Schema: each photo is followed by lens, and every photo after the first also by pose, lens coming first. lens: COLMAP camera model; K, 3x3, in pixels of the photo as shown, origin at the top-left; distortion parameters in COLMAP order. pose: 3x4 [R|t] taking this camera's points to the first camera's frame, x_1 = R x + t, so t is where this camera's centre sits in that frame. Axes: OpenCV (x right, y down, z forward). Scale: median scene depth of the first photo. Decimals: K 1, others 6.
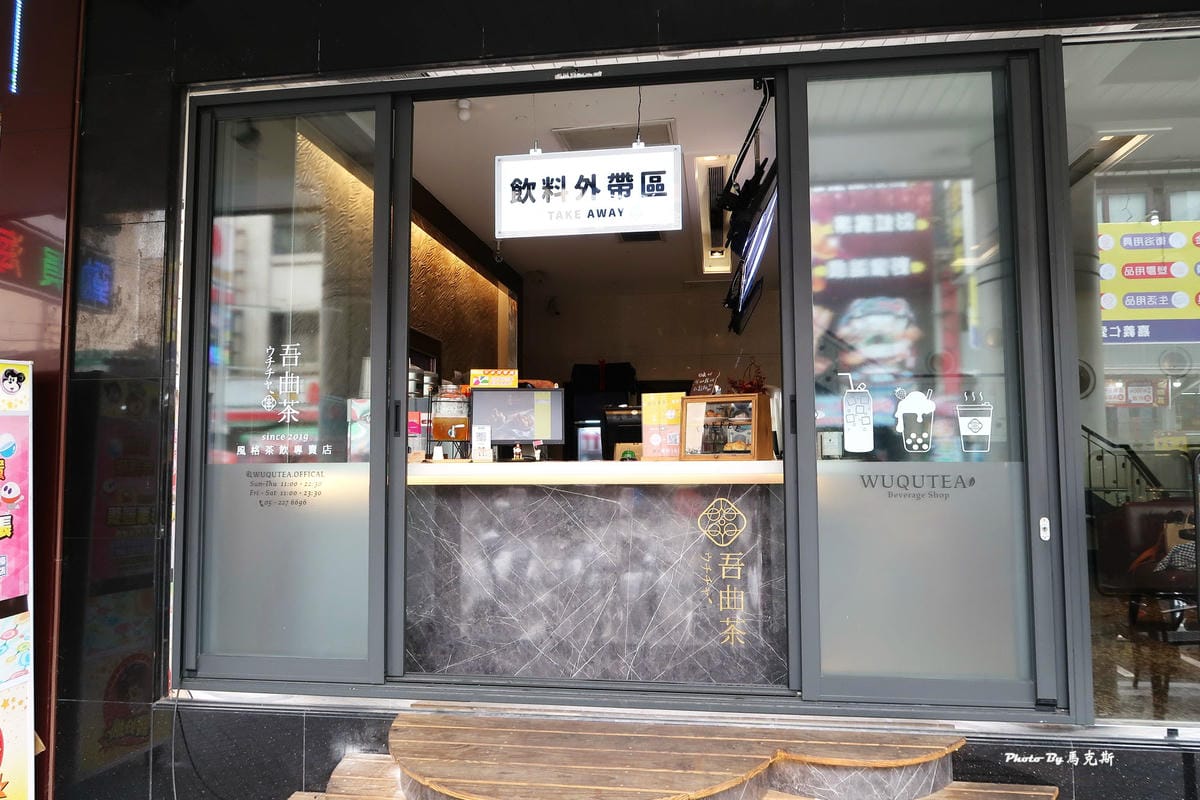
lens RADIAL K [[821.2, 0, 600.0], [0, 821.2, 400.0], [0, 0, 1]] dist [-0.000820, -0.000172]
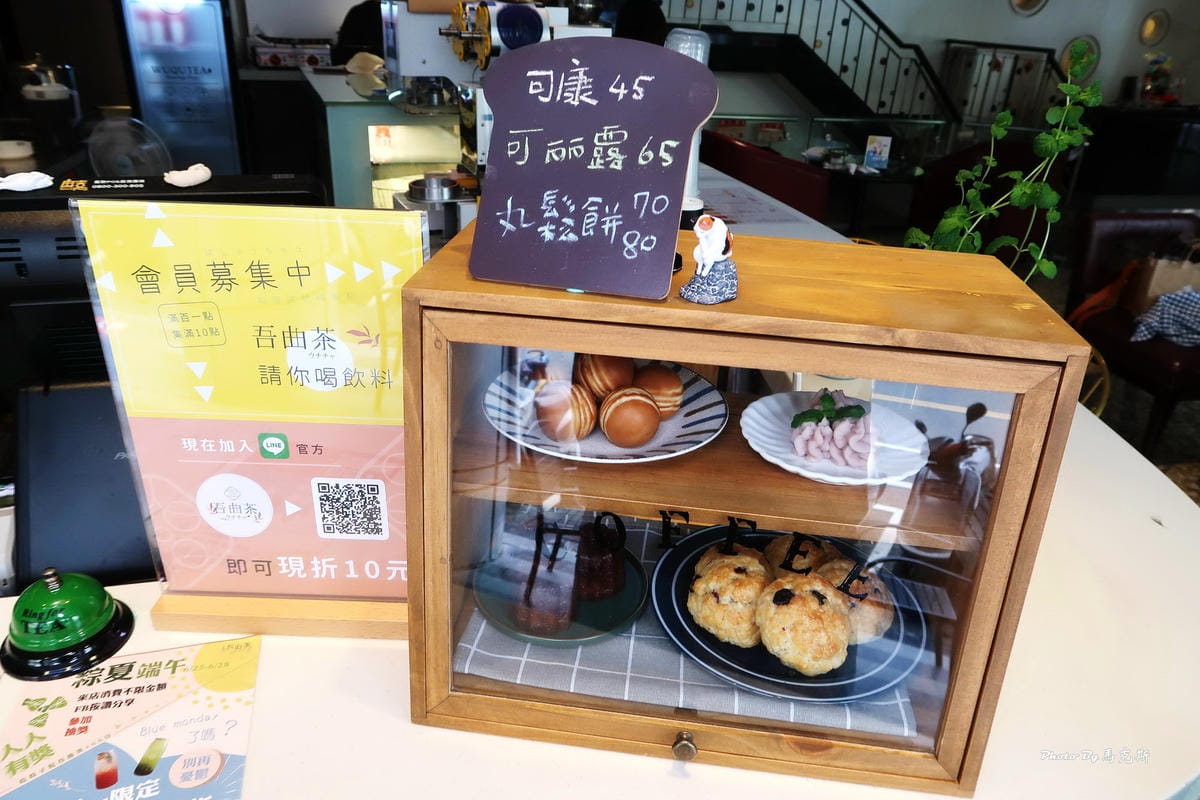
lens RADIAL K [[821.2, 0, 600.0], [0, 821.2, 400.0], [0, 0, 1]] dist [-0.000820, -0.000172]
pose [[0.925468, -0.123196, 0.358235, 0.078271], [-0.076460, 0.865437, 0.495149, -0.049742], [-0.371030, -0.485635, 0.791515, 0.857602]]
